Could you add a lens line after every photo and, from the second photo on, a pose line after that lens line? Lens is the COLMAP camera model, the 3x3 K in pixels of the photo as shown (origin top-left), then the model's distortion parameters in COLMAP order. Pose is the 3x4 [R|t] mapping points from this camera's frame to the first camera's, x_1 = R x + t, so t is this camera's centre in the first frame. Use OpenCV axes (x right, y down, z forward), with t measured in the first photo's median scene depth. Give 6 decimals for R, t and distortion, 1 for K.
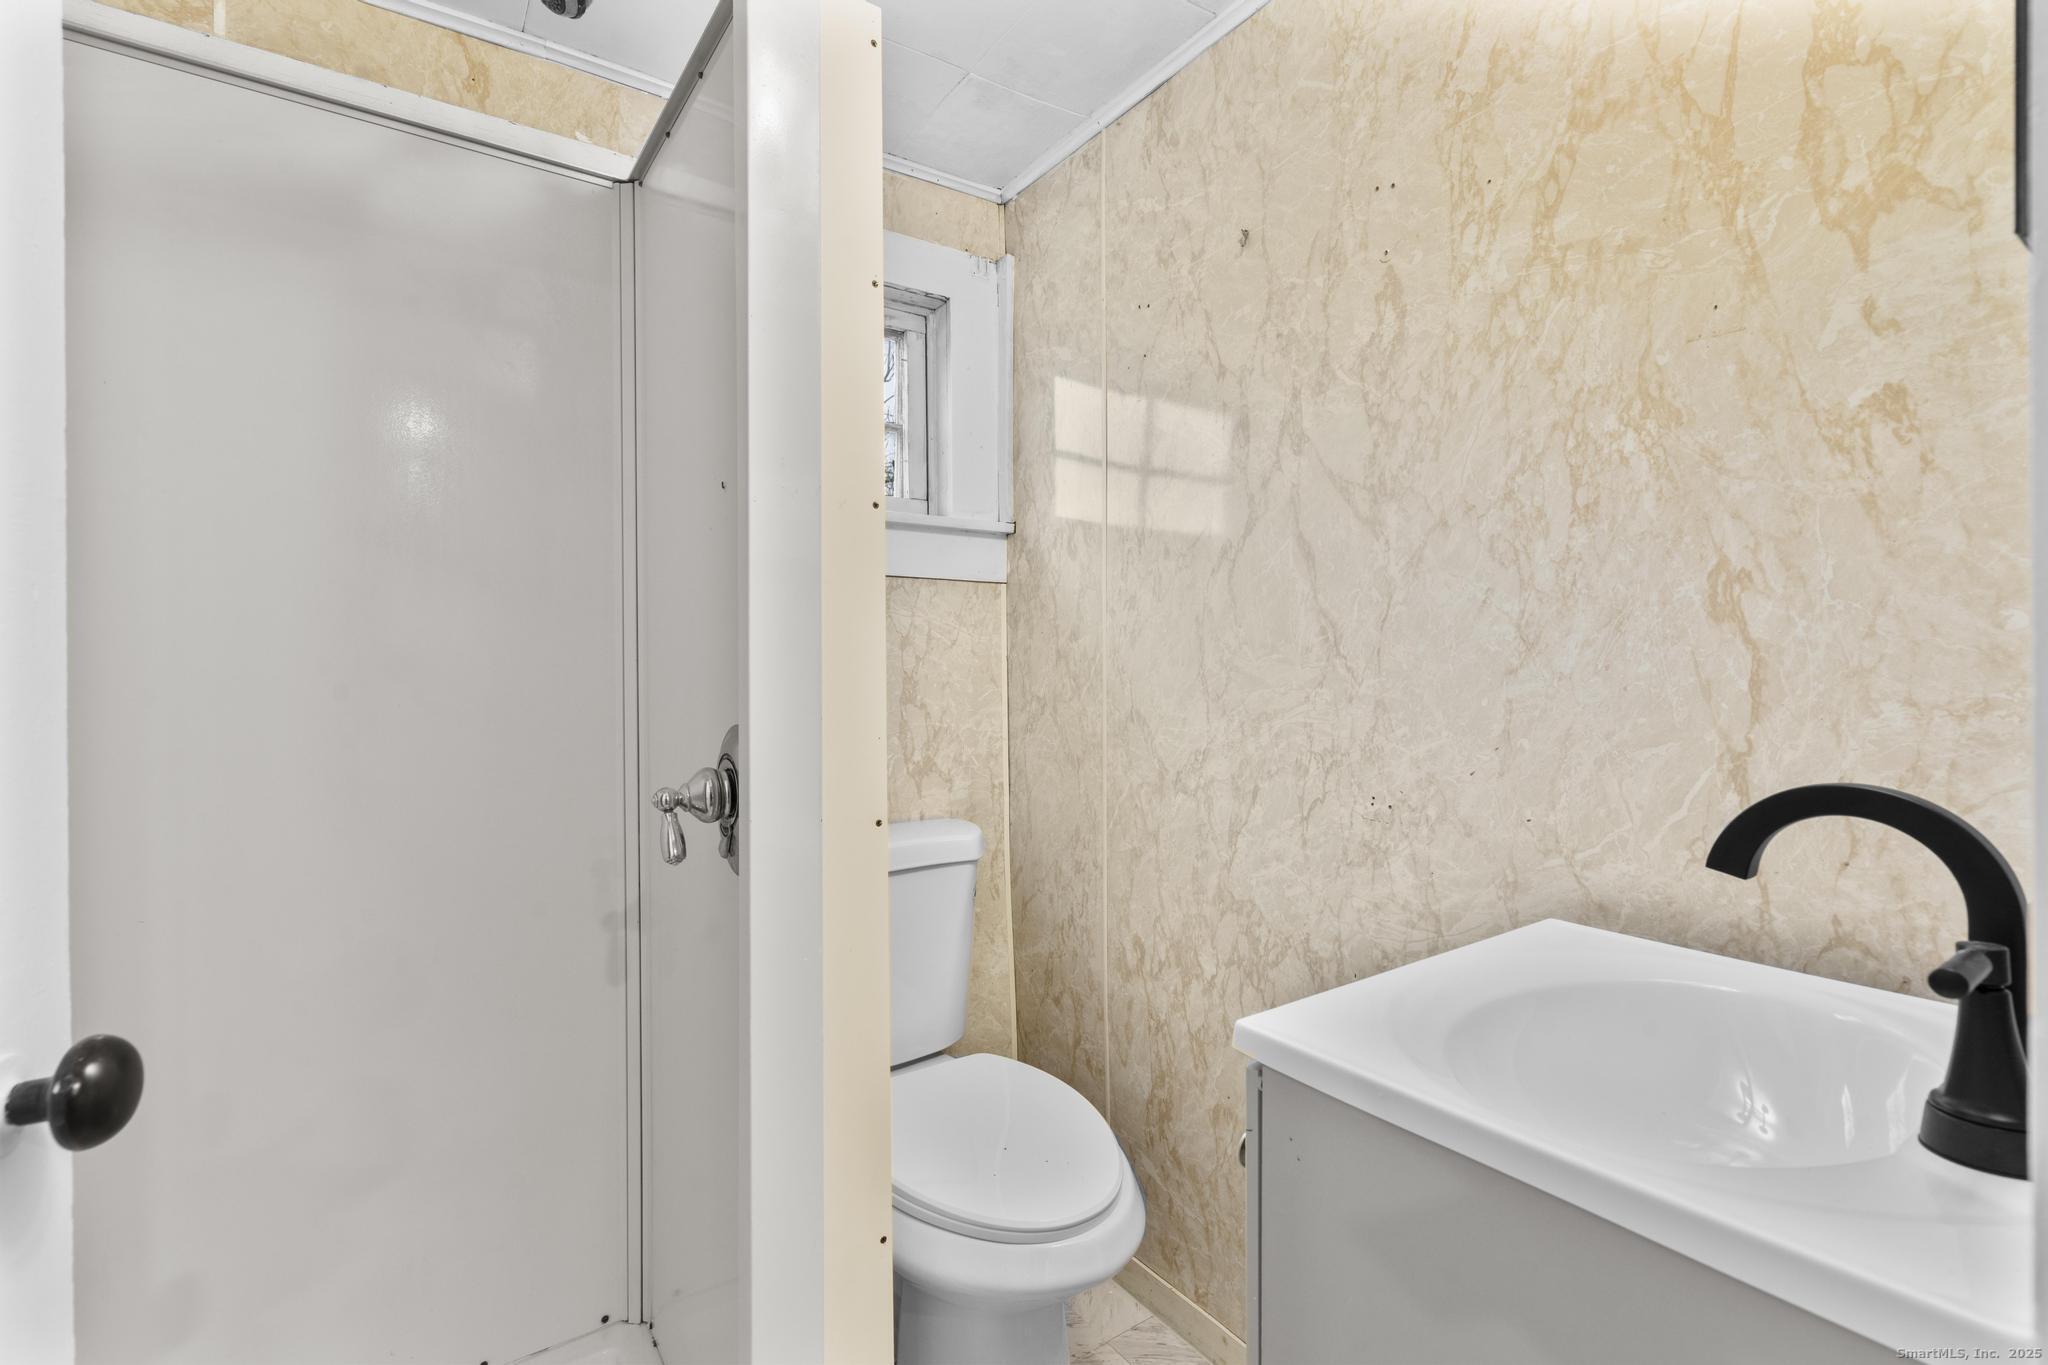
lens RADIAL K [[928.8, 0, 1023.0], [0, 928.8, 679.1], [0, 0, 1]] dist [0.002117, 0.001676]
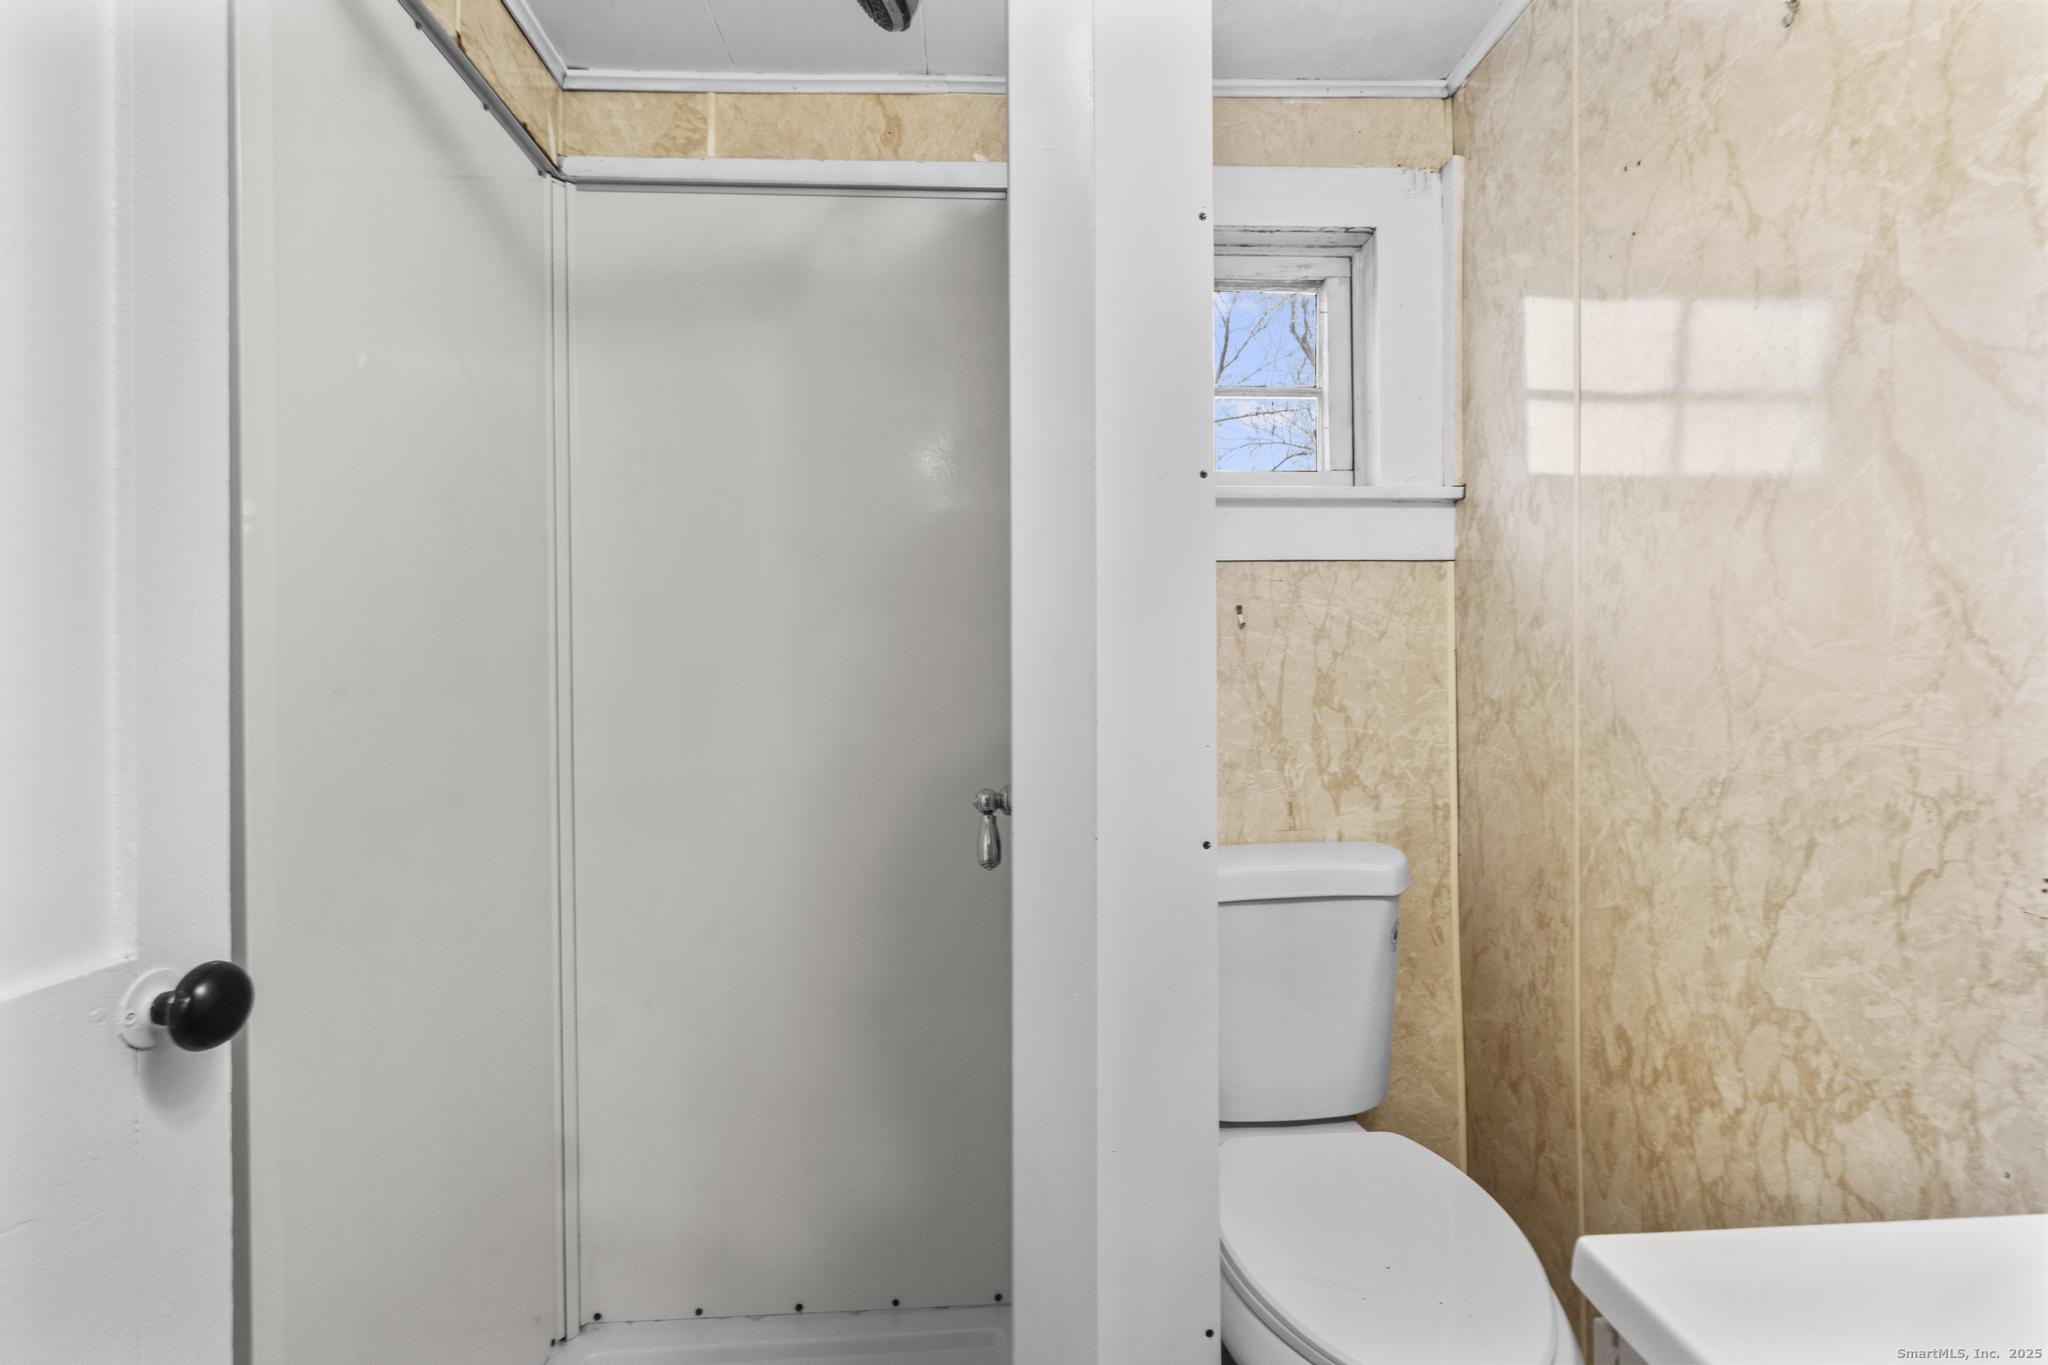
lens RADIAL K [[928.8, 0, 1022.3], [0, 928.8, 679.6], [0, 0, 1]] dist [0.002117, 0.001676]
pose [[0.853219, 0.001011, -0.521552, 0.103379], [-0.000050, 0.999998, 0.001857, 0.000384], [0.521553, -0.001558, 0.853218, 0.126685]]
